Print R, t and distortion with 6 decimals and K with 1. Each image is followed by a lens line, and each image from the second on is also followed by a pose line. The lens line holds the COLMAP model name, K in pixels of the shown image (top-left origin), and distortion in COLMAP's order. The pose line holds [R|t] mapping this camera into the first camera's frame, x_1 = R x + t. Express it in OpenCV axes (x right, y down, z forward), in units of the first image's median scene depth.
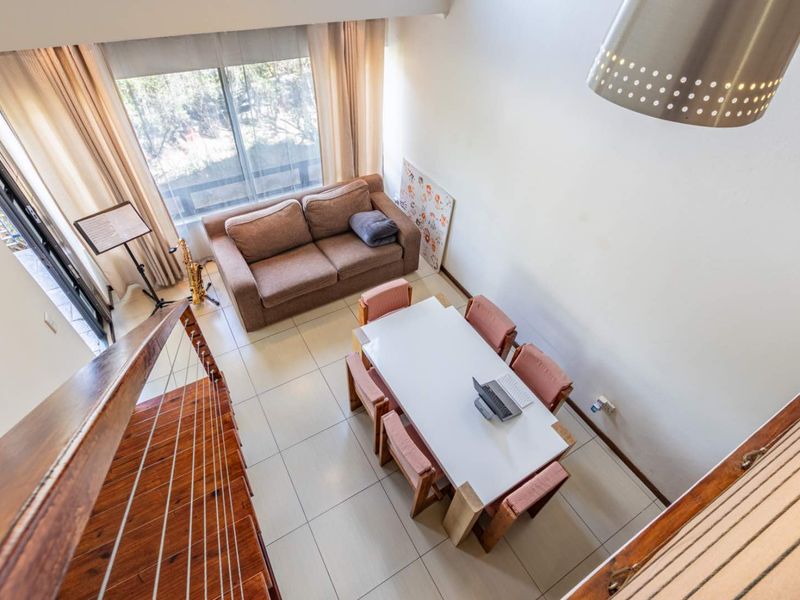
lens RADIAL K [[423.1, 0, 400.0], [0, 423.1, 300.0], [0, 0, 1]] dist [-0.000424, -0.002784]
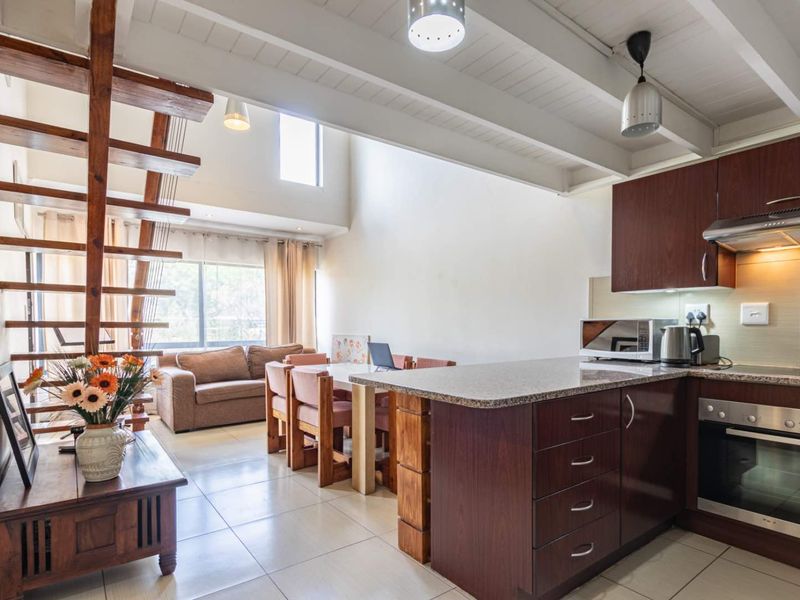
lens RADIAL K [[423.1, 0, 400.0], [0, 423.1, 300.0], [0, 0, 1]] dist [-0.000424, -0.002784]
pose [[0.991311, -0.060977, 0.116554, 0.083159], [0.126108, 0.692565, -0.710247, 0.638967], [-0.037413, 0.718774, 0.694237, 0.029198]]
